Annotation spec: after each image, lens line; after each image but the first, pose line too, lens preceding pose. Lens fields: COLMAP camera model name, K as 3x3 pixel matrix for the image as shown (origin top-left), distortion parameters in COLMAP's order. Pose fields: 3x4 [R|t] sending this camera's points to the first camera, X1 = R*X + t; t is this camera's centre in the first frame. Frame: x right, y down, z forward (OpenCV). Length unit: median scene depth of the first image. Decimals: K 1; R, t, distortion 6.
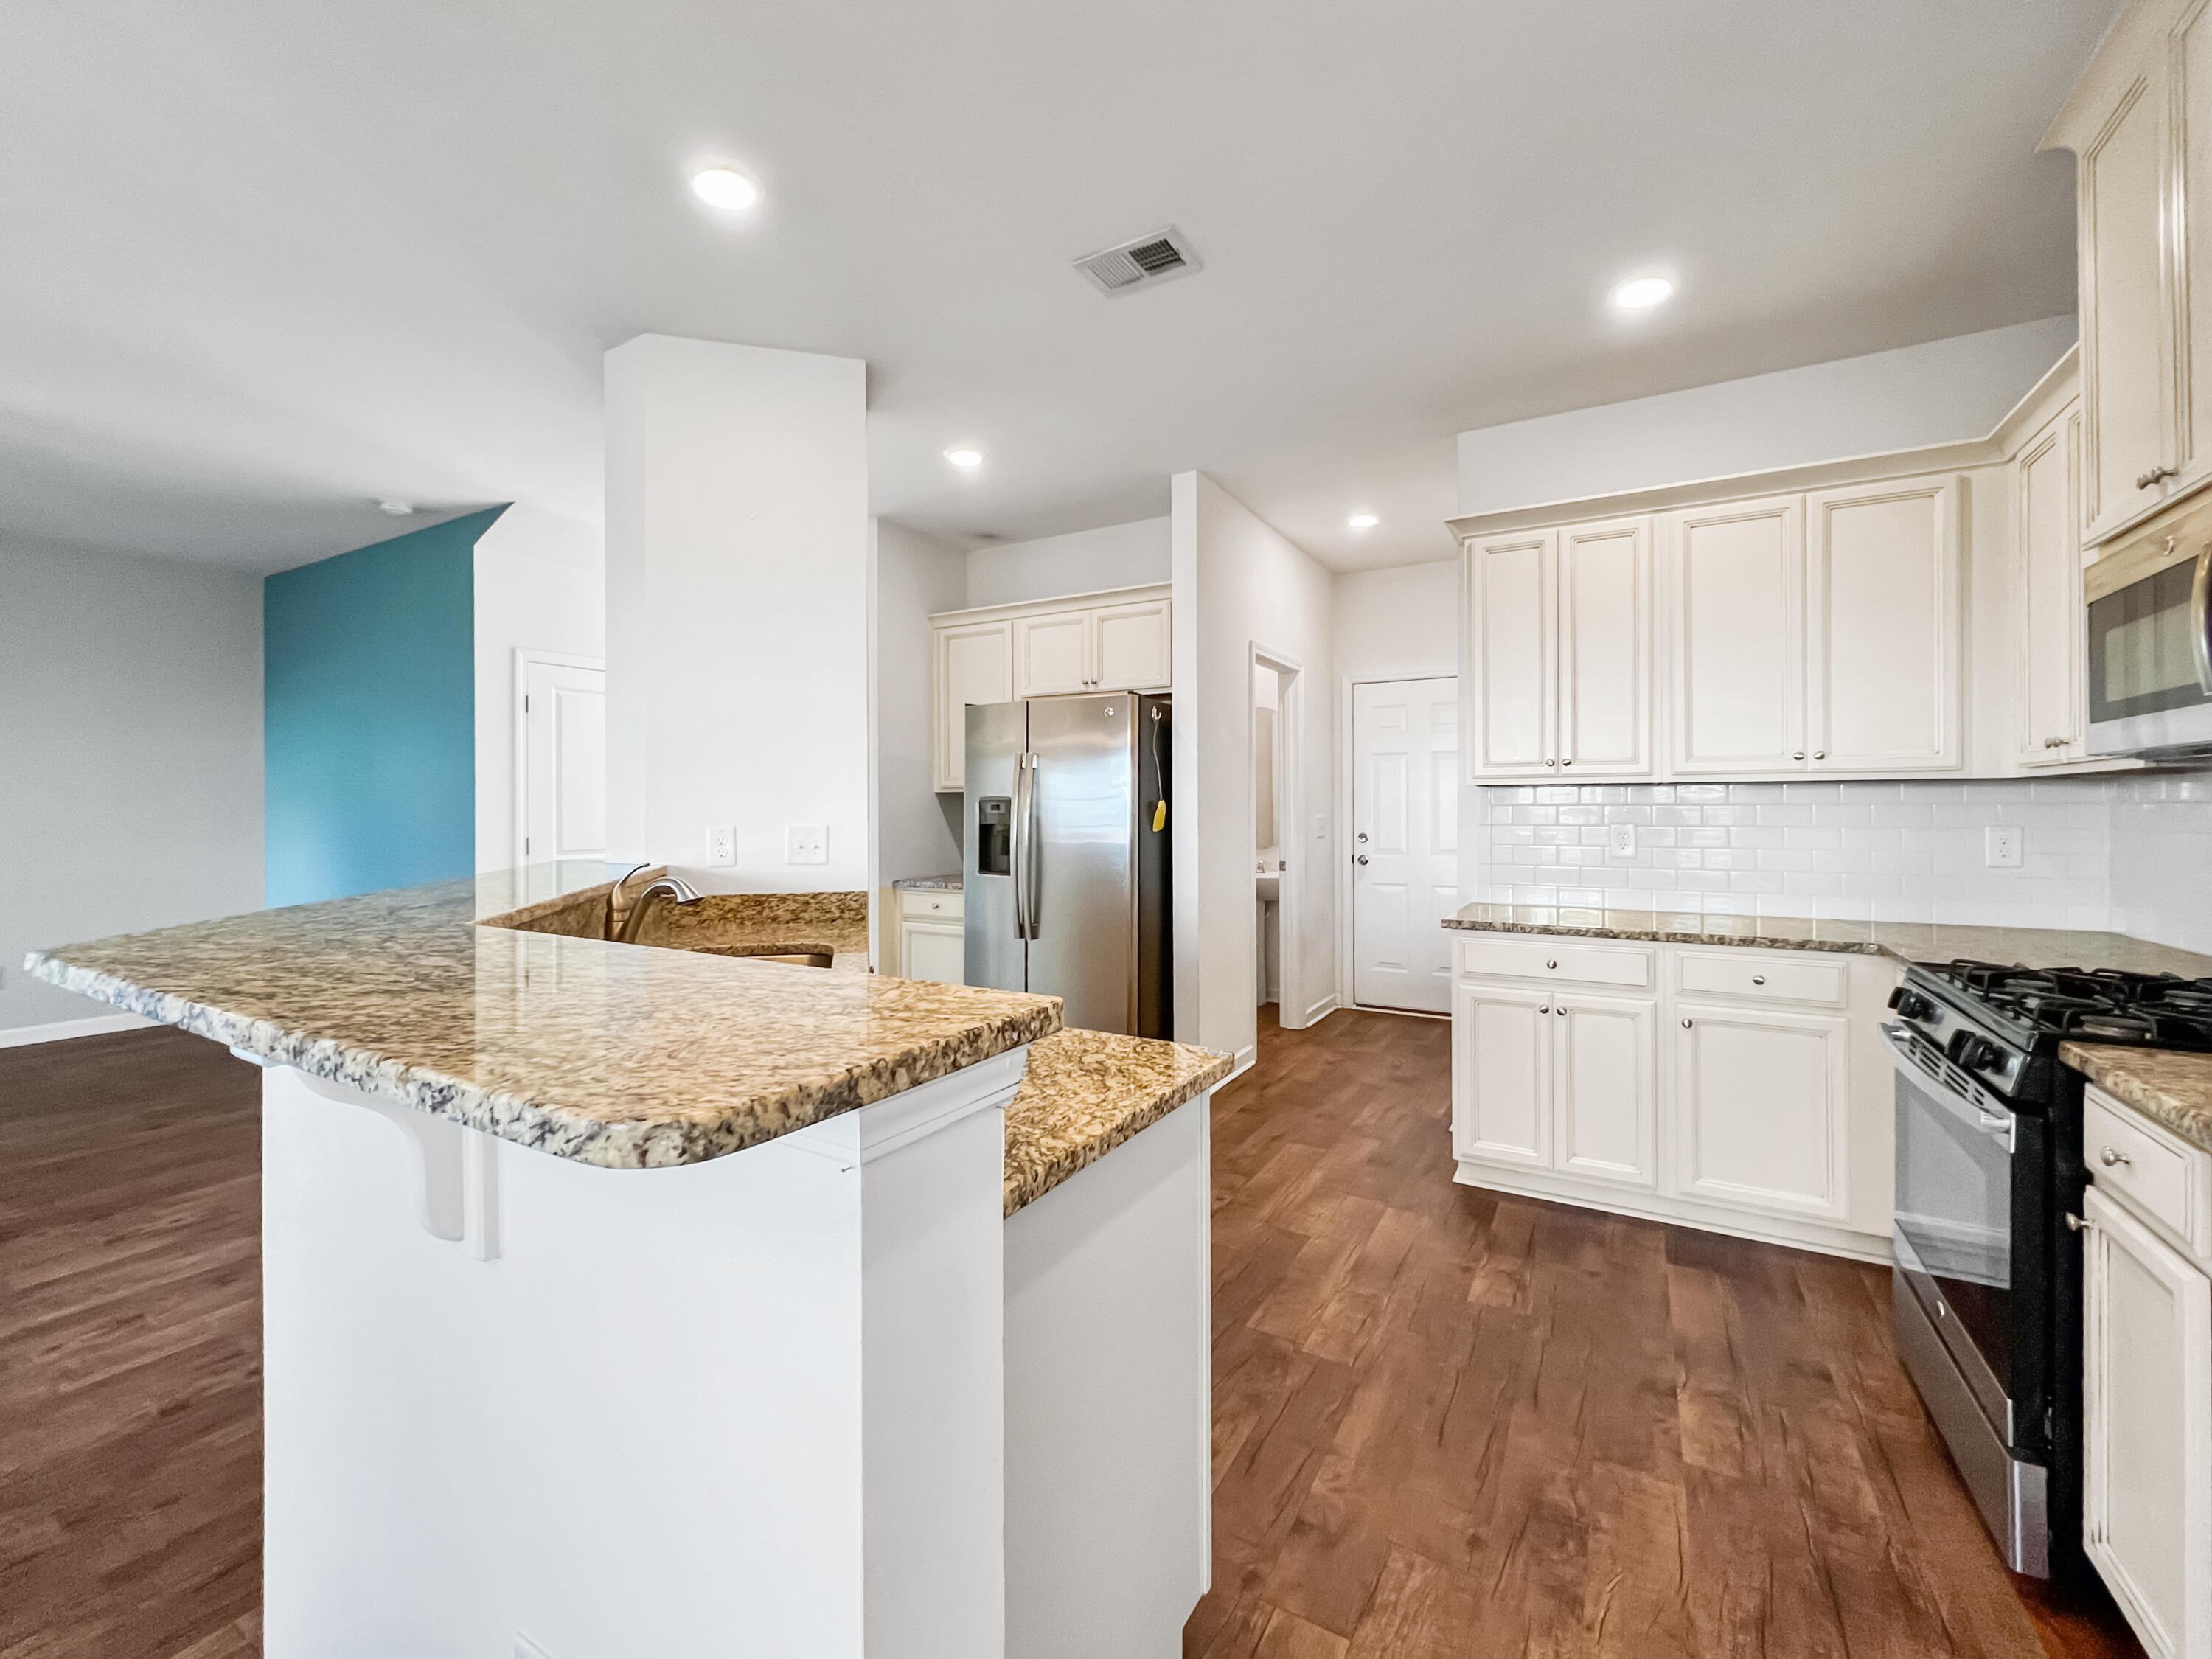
lens RADIAL K [[915.0, 0, 1100.0], [0, 915.0, 798.0], [0, 0, 1]] dist [-0.000532, 0.000108]
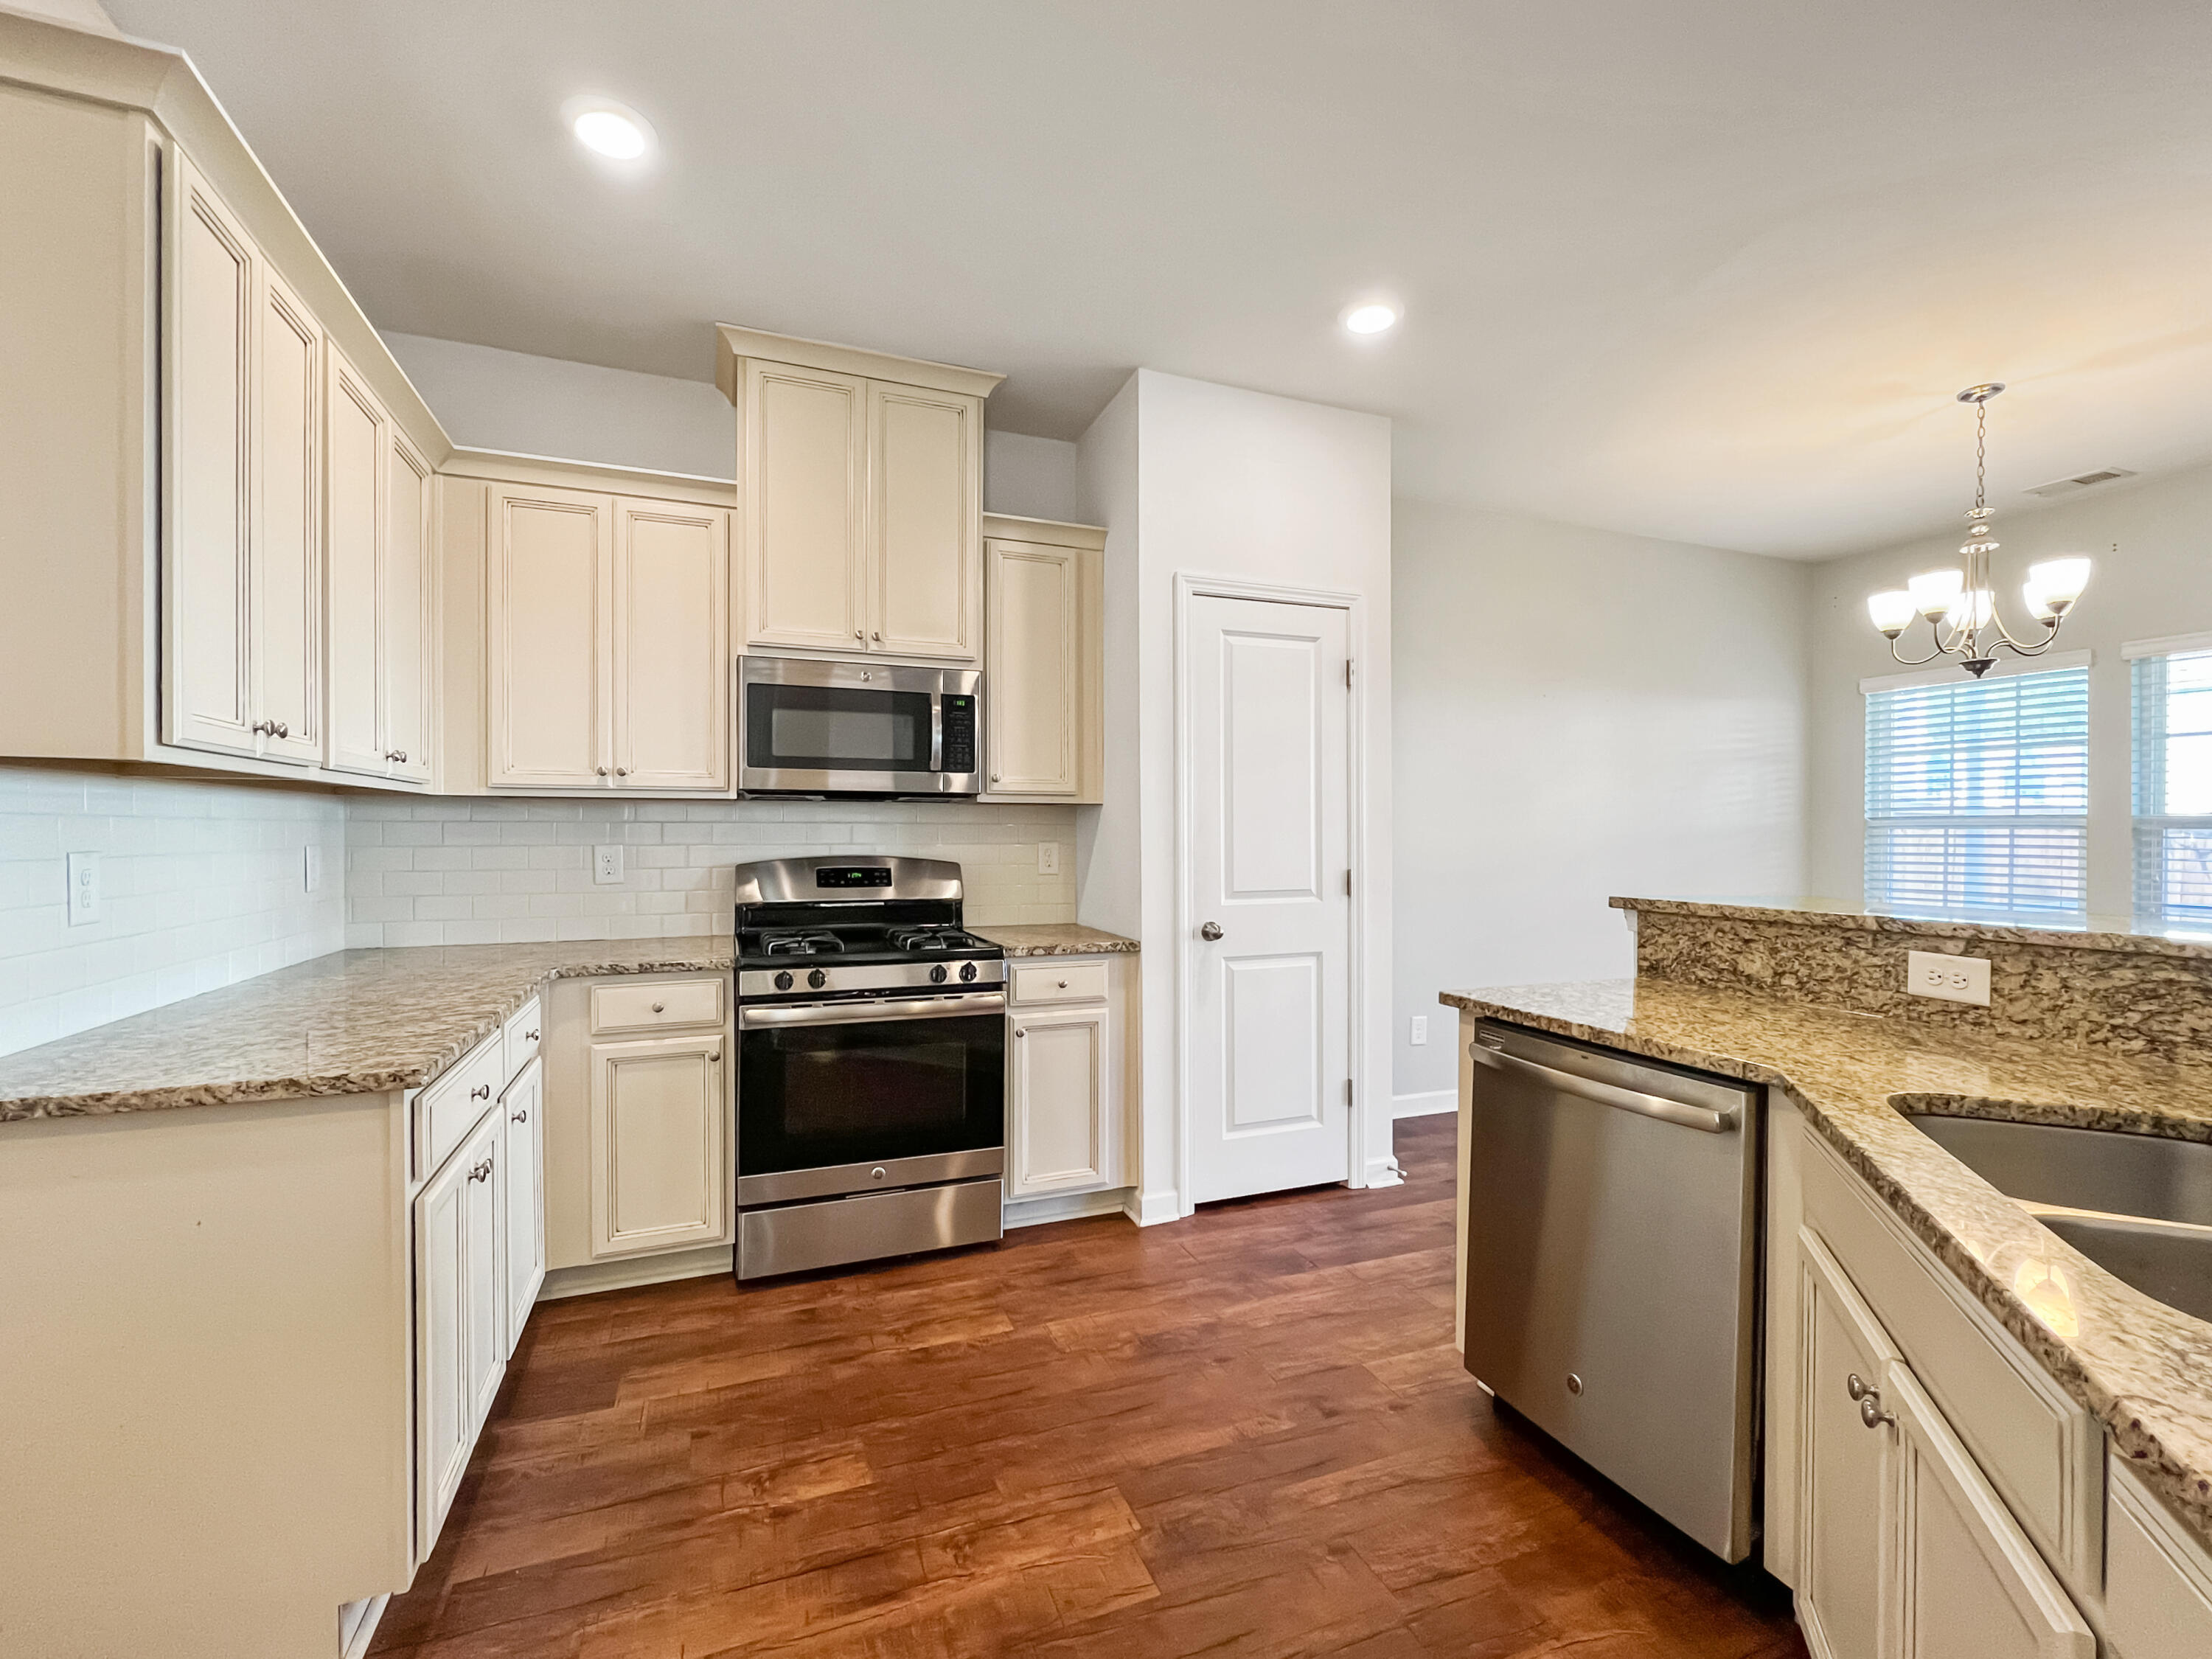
lens RADIAL K [[966.5, 0, 1106.0], [0, 966.5, 829.5], [0, 0, 1]] dist [-0.000696, -0.000041]
pose [[-0.782295, 0.000152, 0.622908, -0.219517], [-0.007530, 0.999925, -0.009700, 0.019713], [-0.622863, -0.012279, -0.782235, 1.380565]]
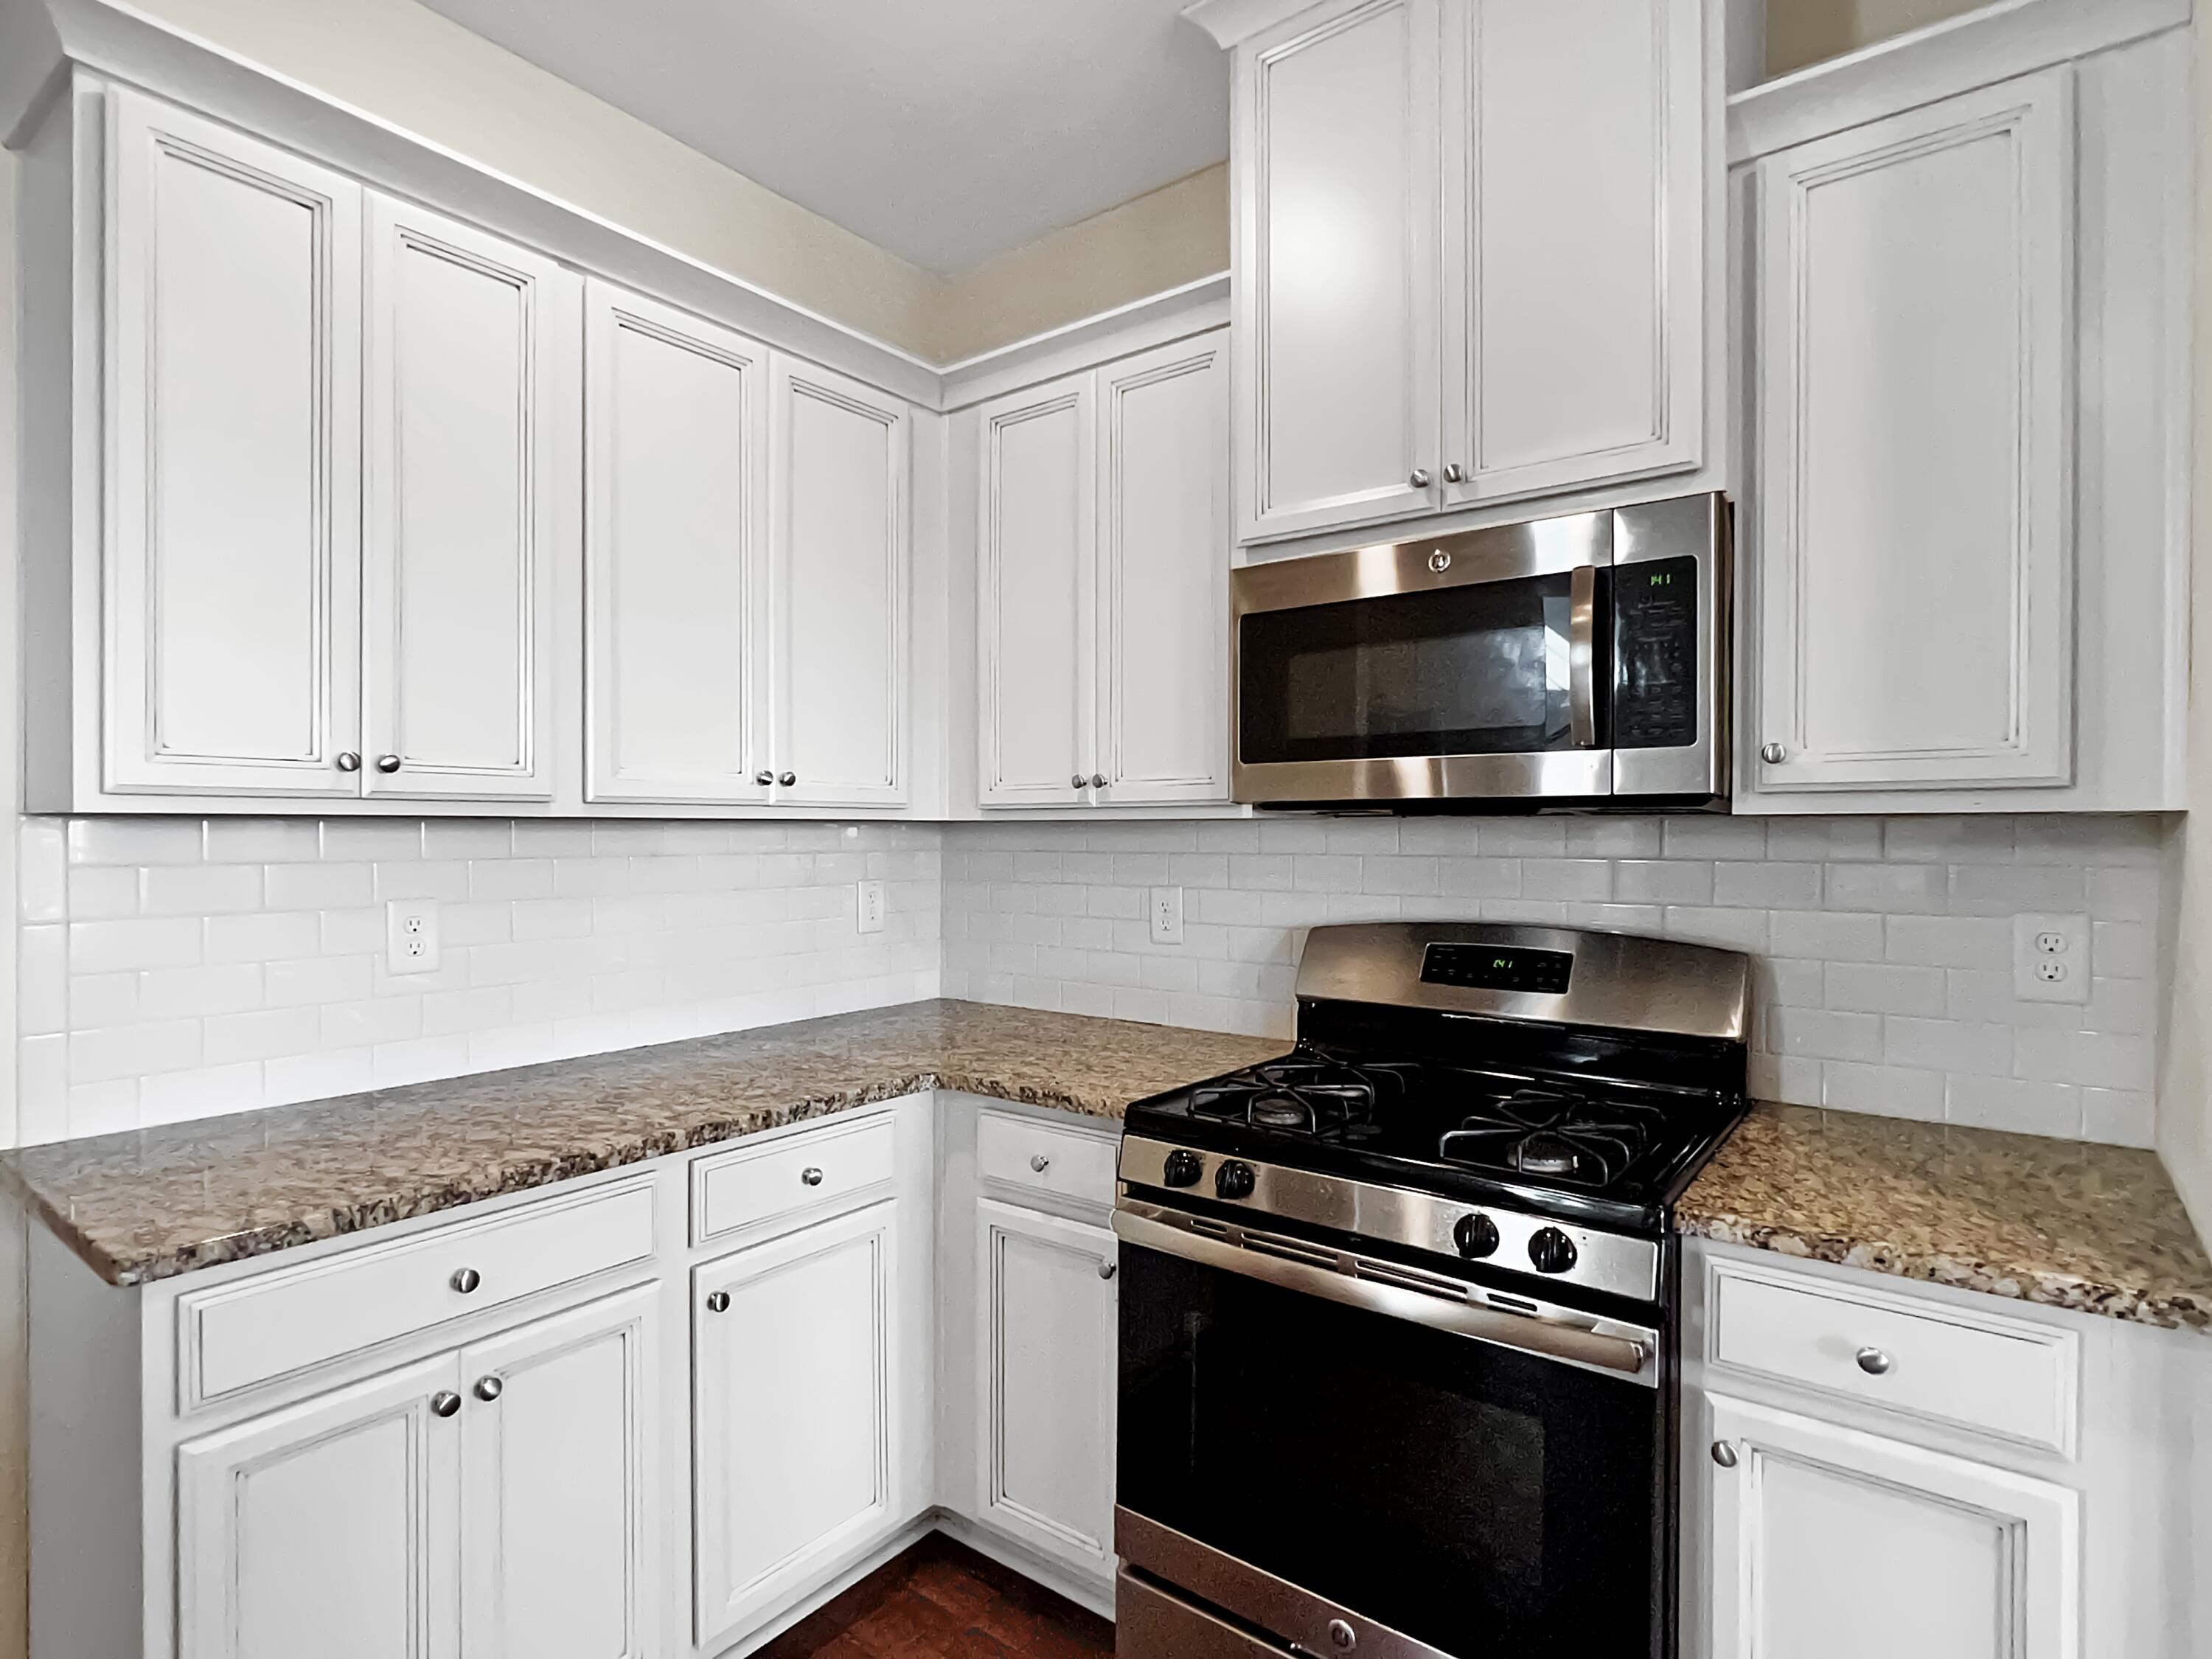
lens RADIAL K [[1137.0, 0, 1106.0], [0, 1137.0, 829.5], [0, 0, 1]] dist [-0.003145, -0.000831]
pose [[0.128479, 0.003180, 0.991707, 0.053635], [-0.009927, 0.999949, -0.001921, -0.014238], [-0.991663, -0.009598, 0.128504, 0.751716]]
